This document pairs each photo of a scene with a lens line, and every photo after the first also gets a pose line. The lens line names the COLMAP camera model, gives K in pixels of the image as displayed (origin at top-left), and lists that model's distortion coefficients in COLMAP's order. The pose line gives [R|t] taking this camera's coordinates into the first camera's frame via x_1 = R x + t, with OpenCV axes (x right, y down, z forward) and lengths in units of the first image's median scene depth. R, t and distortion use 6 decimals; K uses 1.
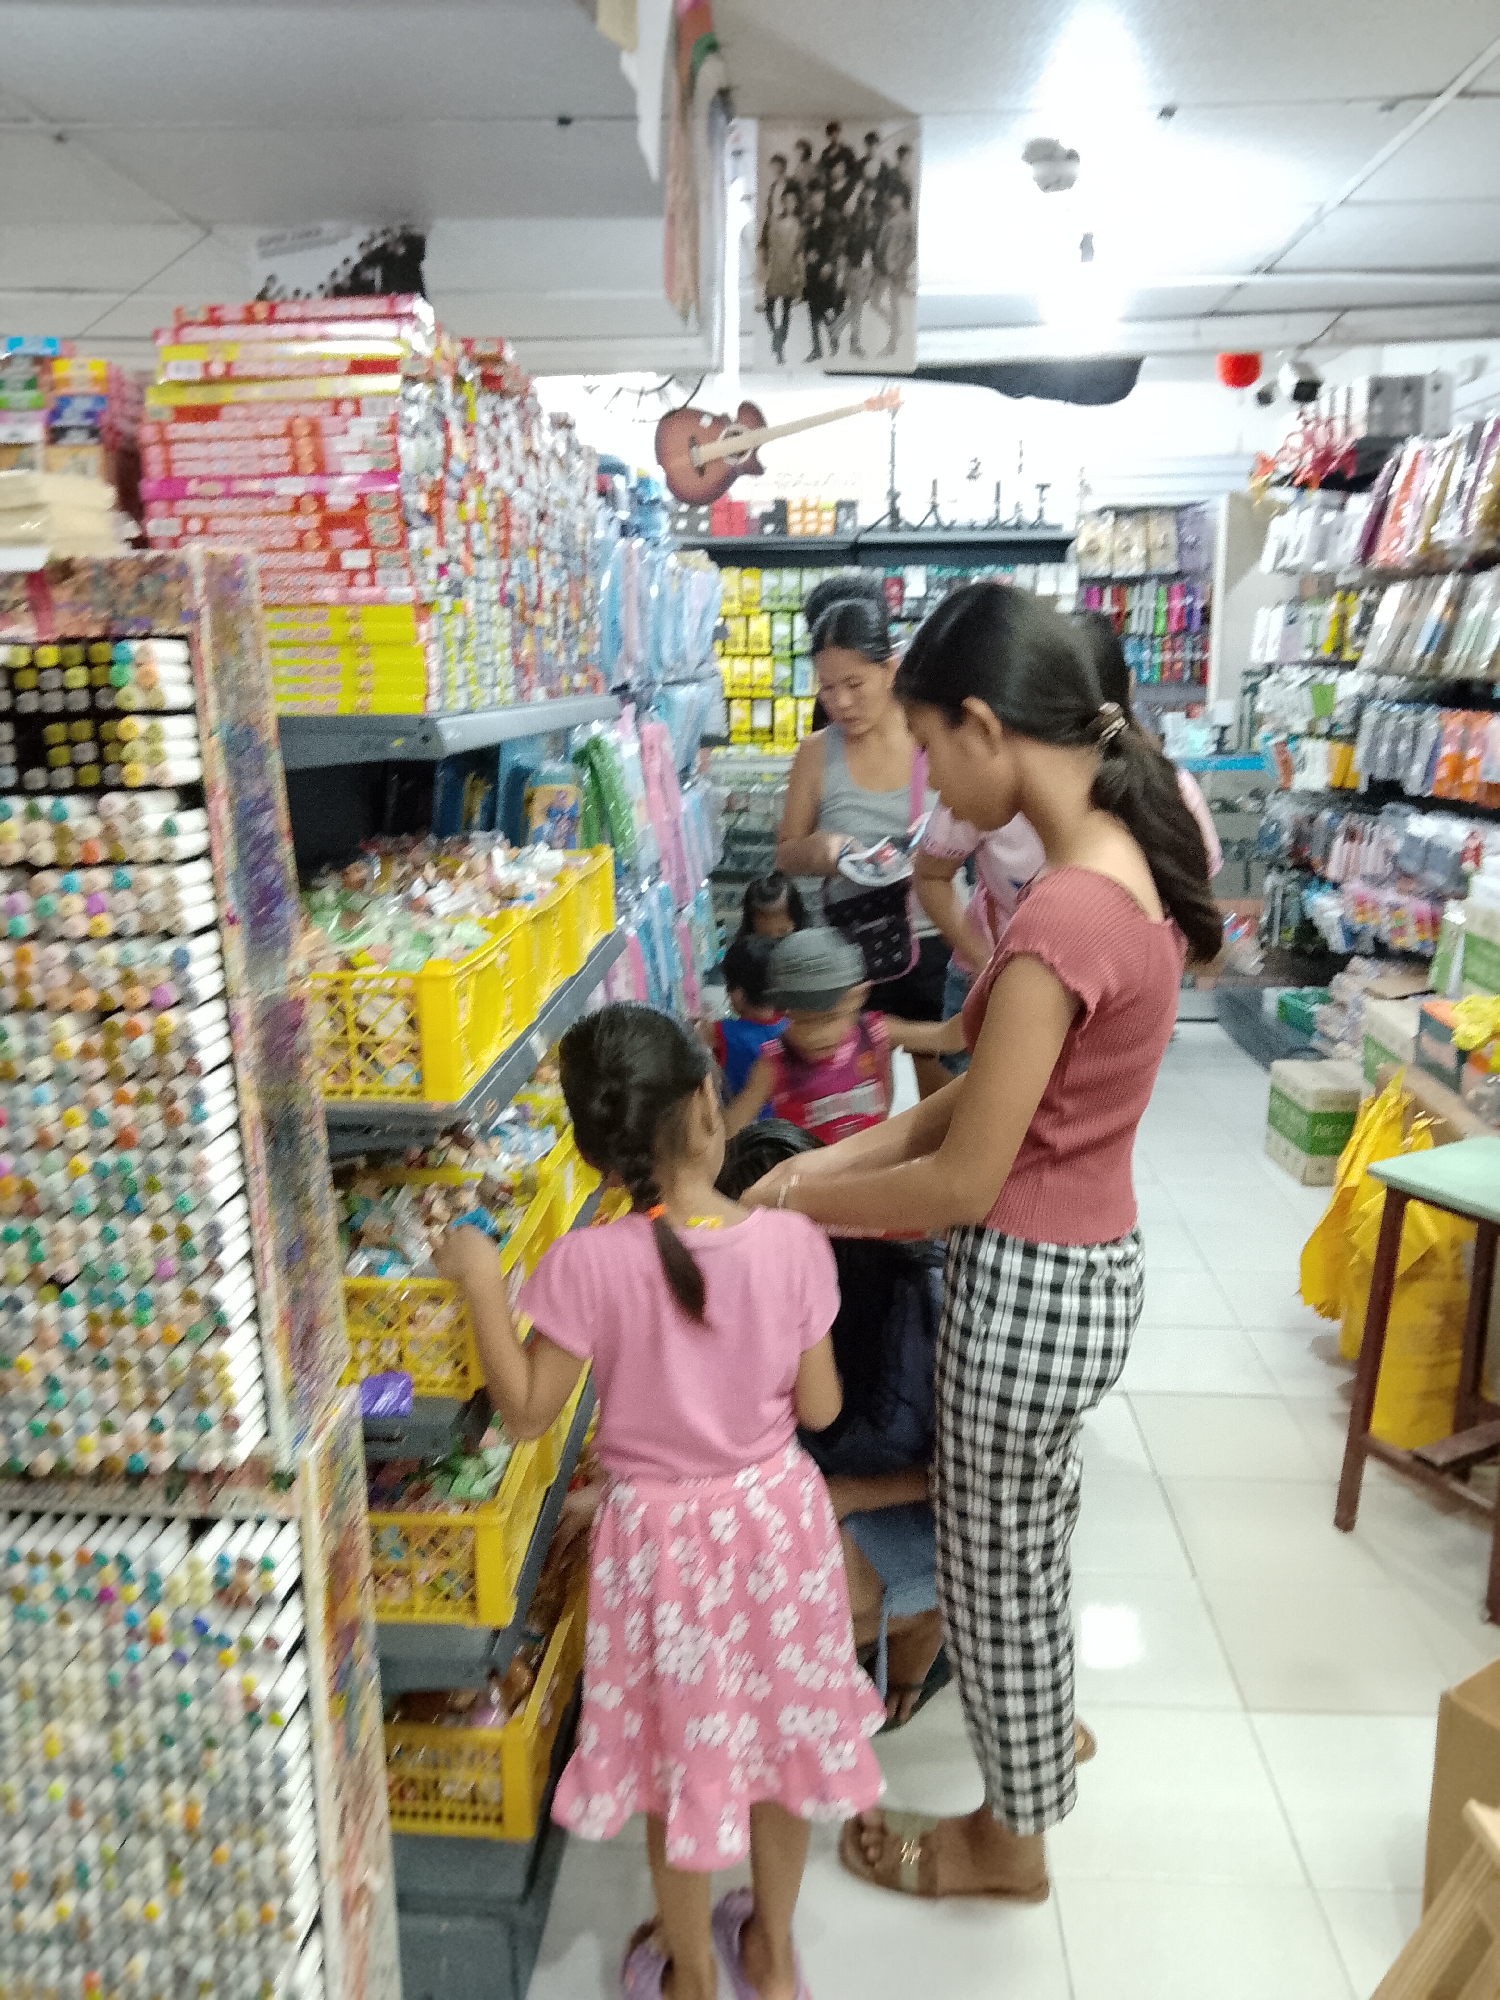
lens RADIAL K [[1489.6, 0, 756.0], [0, 1489.6, 996.9], [0, 0, 1]] dist [0.048981, -0.066972]
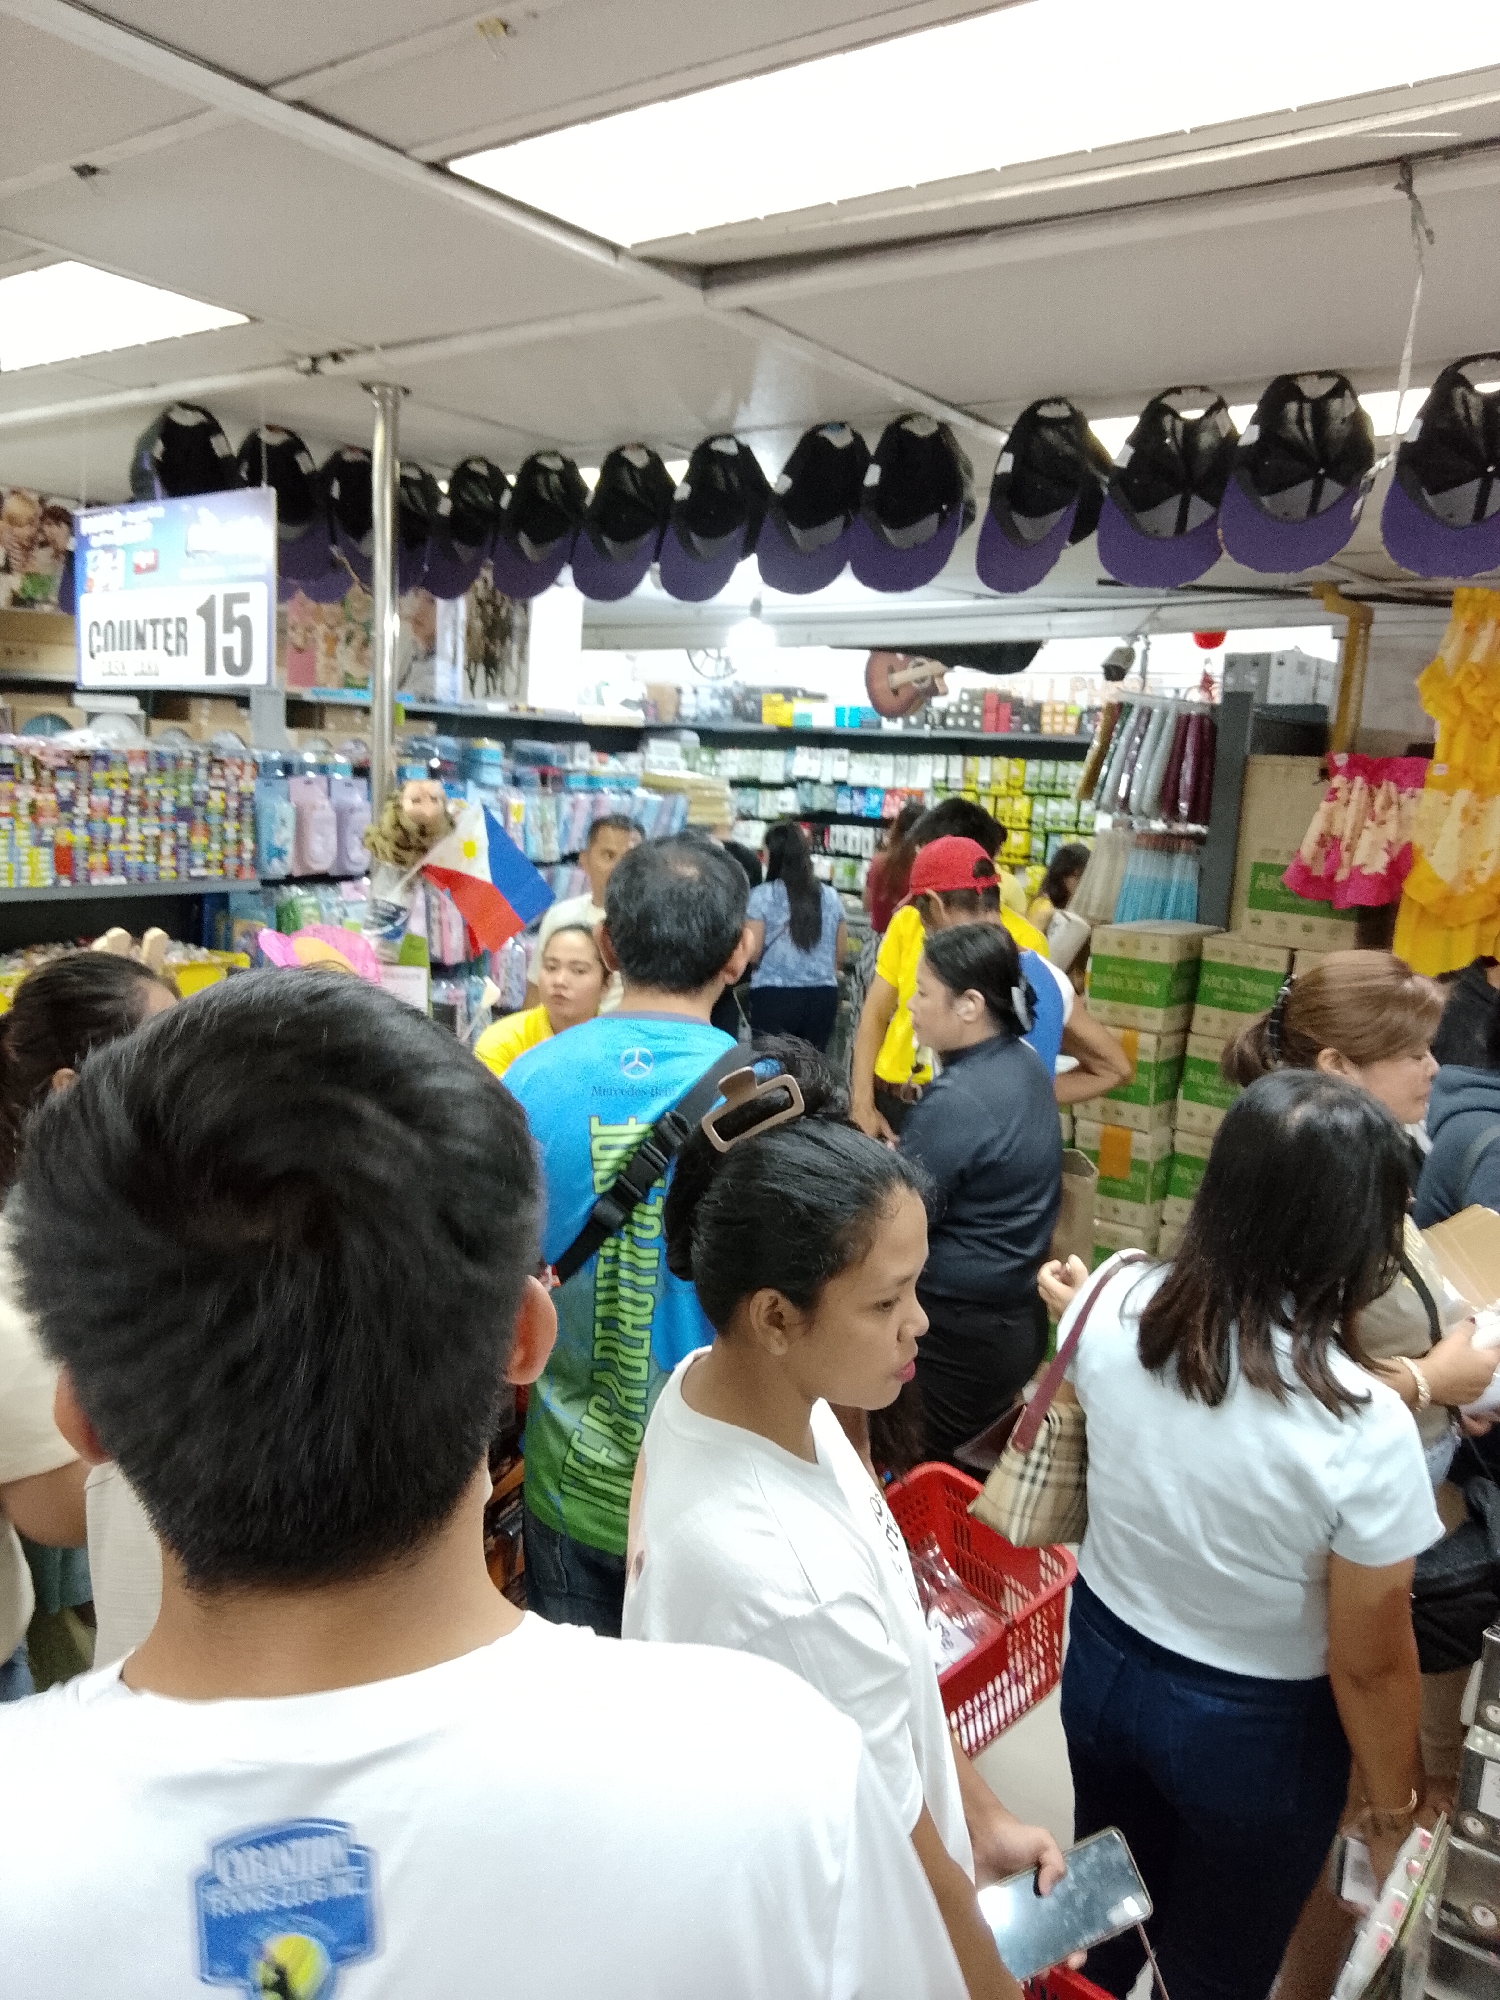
lens RADIAL K [[1489.6, 0, 756.0], [0, 1489.6, 996.9], [0, 0, 1]] dist [0.048981, -0.066972]
pose [[0.834760, 0.134066, -0.534043, 0.582638], [-0.171235, 0.985019, -0.020378, -0.045950], [0.523311, 0.108458, 0.845212, -0.119296]]
